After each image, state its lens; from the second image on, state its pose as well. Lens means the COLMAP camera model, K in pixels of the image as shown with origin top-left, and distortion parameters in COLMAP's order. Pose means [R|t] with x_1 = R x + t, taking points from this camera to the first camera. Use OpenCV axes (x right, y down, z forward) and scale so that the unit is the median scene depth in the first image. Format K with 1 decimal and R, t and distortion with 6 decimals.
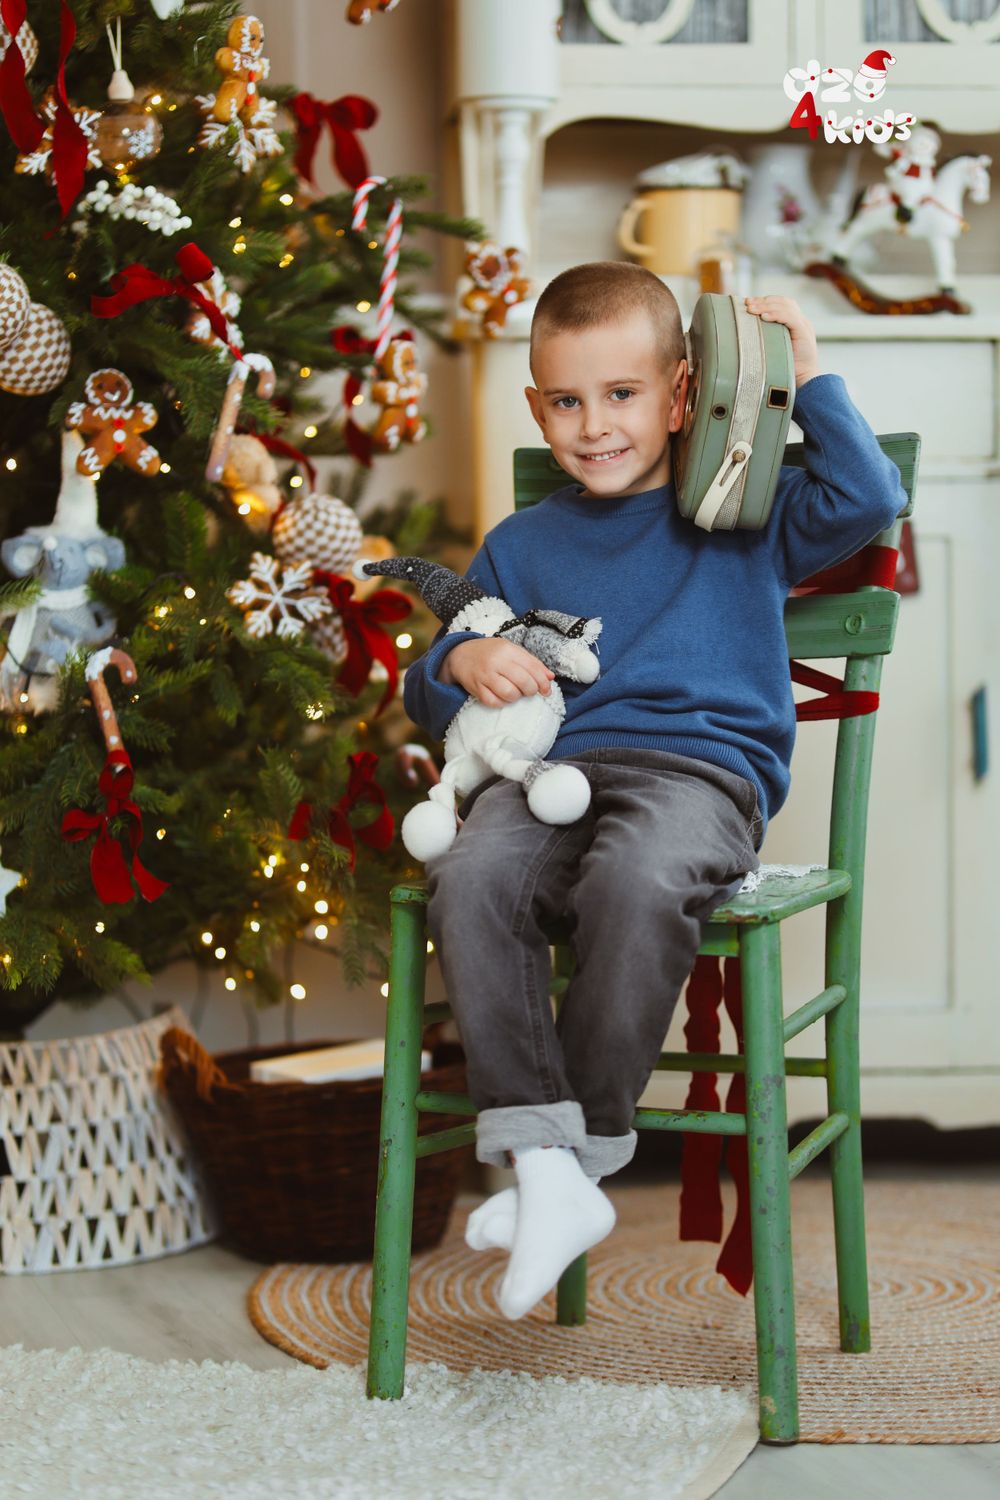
lens RADIAL K [[3851.0, 0, 500.0], [0, 3851.0, 750.0], [0, 0, 1]] dist [0.004180, -0.786395]
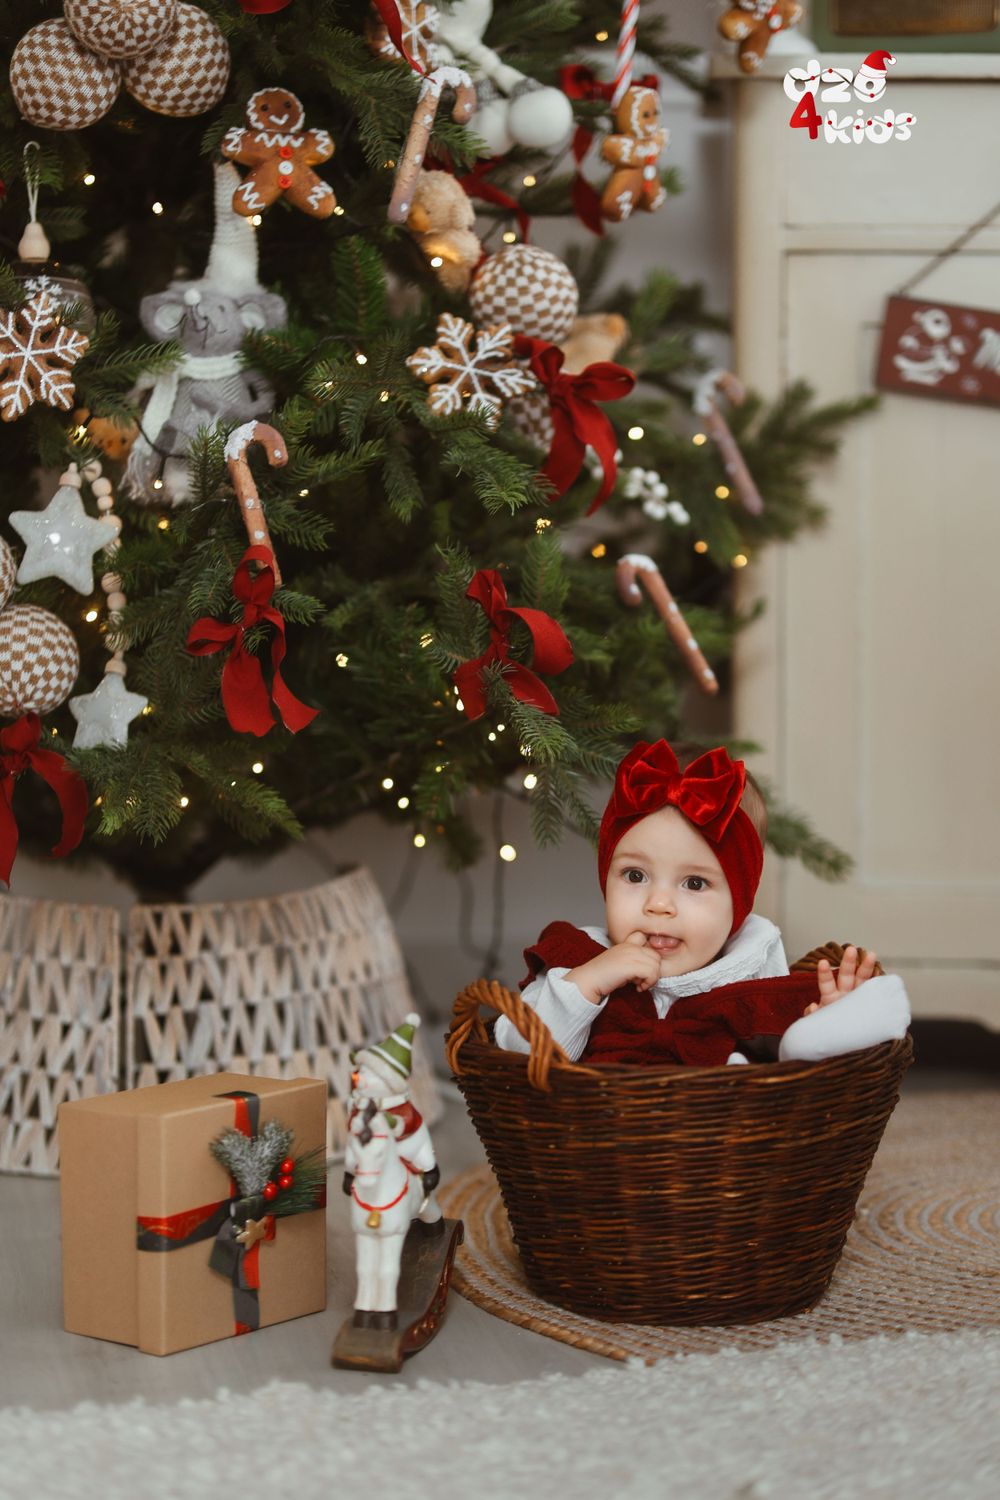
lens RADIAL K [[3693.5, 0, 500.0], [0, 3693.5, 750.0], [0, 0, 1]] dist [-0.011461, -0.131435]
pose [[0.995327, 0.019314, -0.094608, 0.024429], [-0.016593, 0.999428, 0.029462, 0.018286], [0.095122, -0.027754, 0.995079, 0.216771]]
